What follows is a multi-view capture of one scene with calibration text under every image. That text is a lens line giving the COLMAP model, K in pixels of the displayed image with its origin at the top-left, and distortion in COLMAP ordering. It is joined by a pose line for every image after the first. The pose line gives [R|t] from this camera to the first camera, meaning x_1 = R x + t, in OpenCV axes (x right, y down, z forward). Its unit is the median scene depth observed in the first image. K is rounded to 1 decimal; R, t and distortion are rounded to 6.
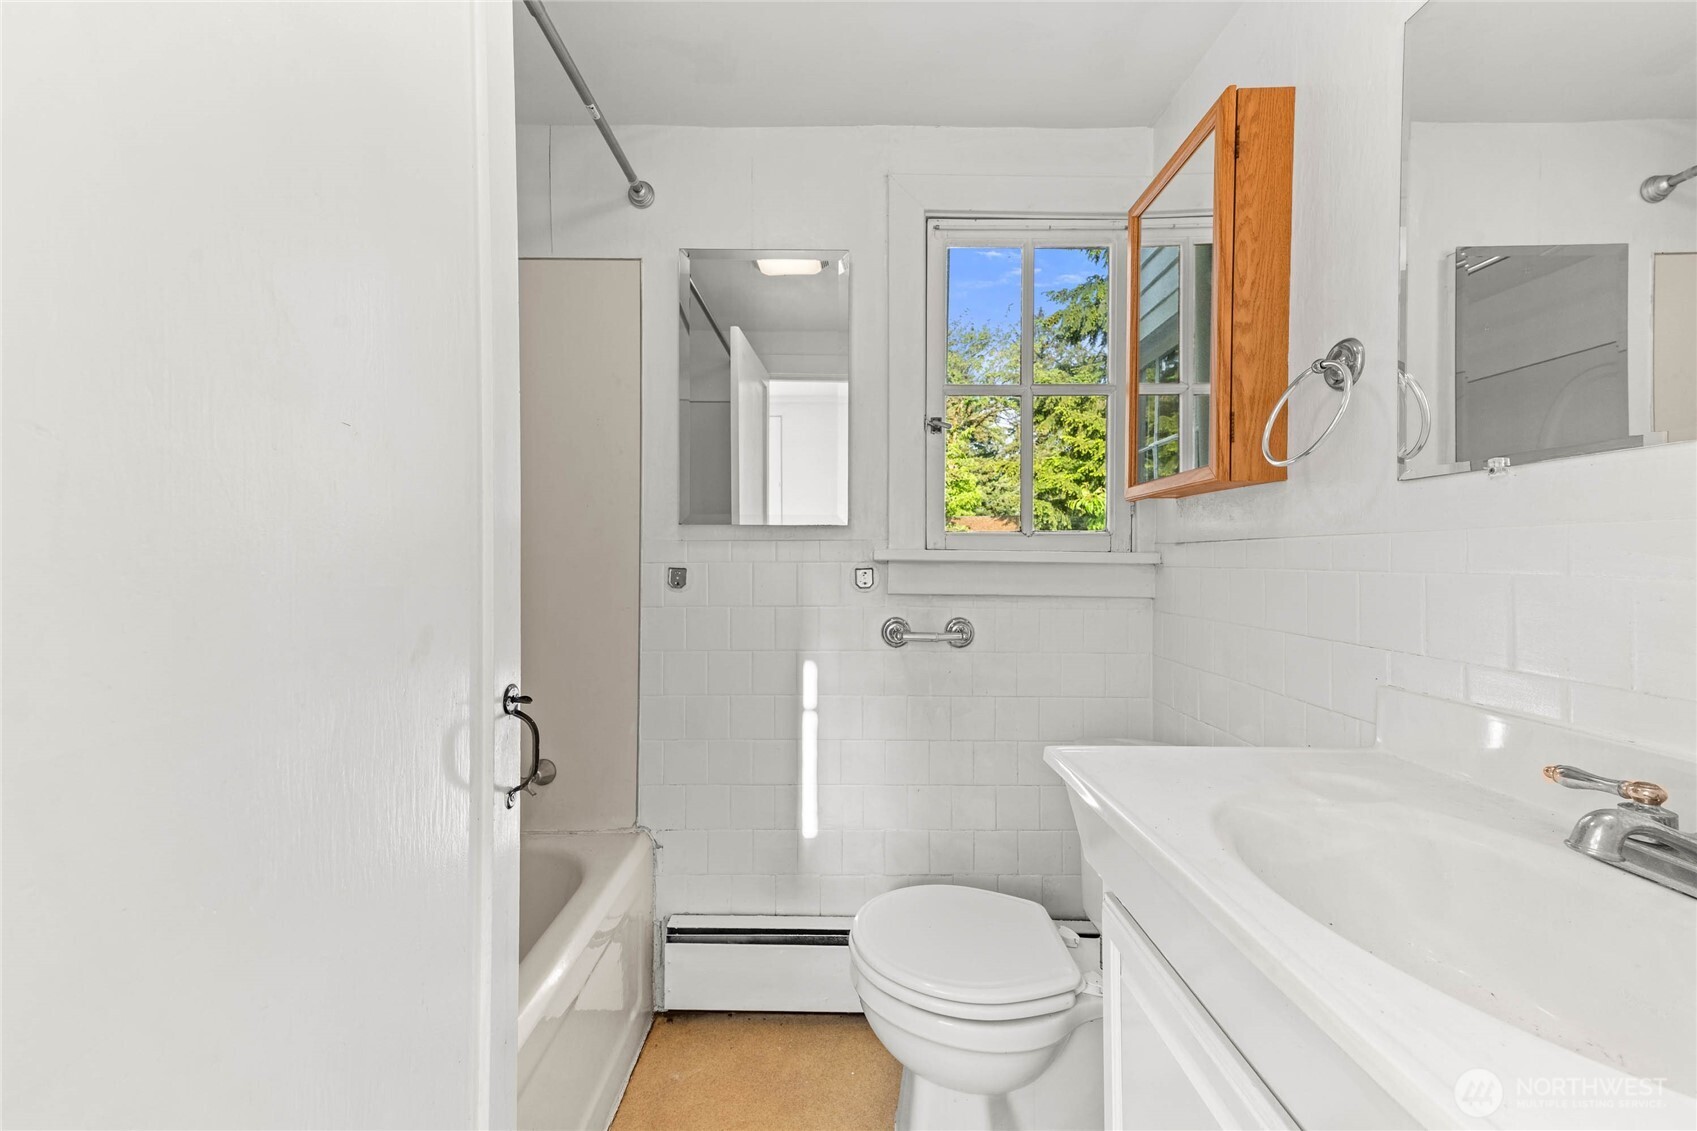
lens RADIAL K [[660.0, 0, 845.0], [0, 660.0, 567.5], [0, 0, 1]] dist [0.020814, -0.000037]
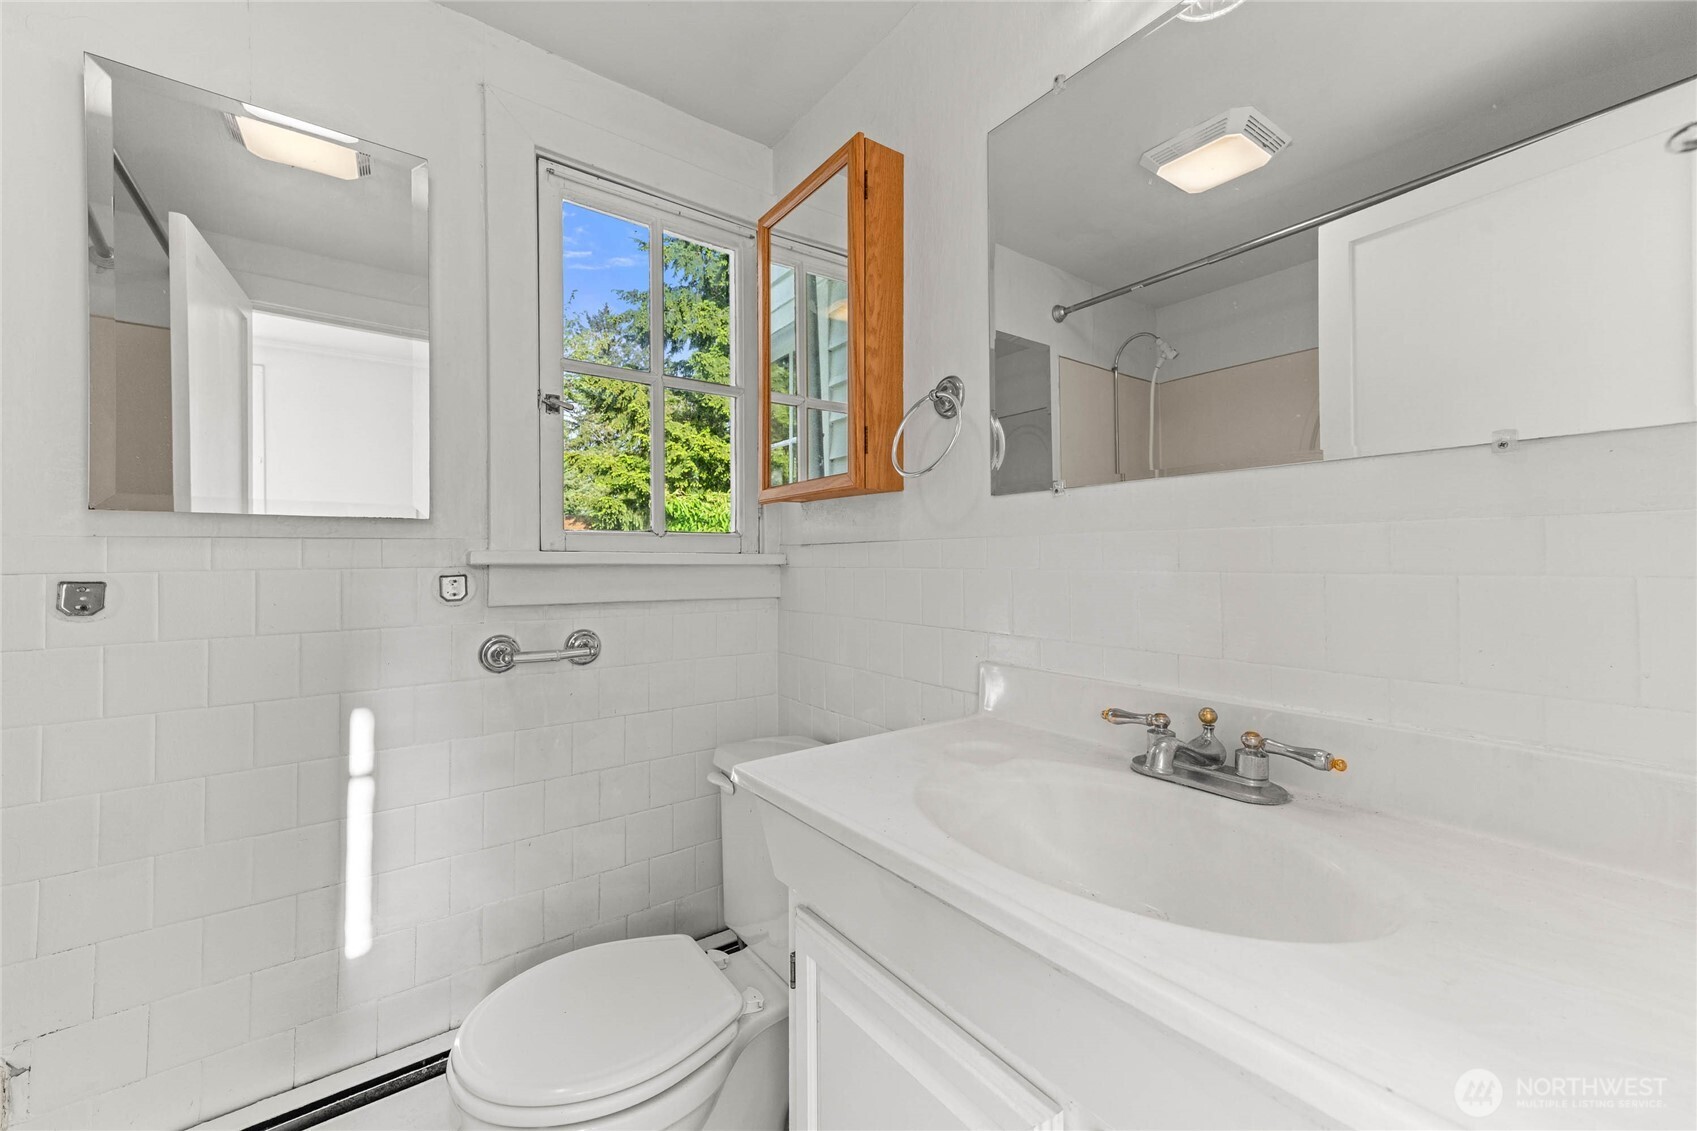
lens RADIAL K [[663.7, 0, 851.0], [0, 663.7, 555.2], [0, 0, 1]] dist [0.019111, 0.000171]
pose [[0.801296, -0.004453, 0.598251, -0.069076], [0.017039, 0.999737, -0.015380, -0.002266], [-0.598025, 0.022518, 0.801161, 0.096164]]
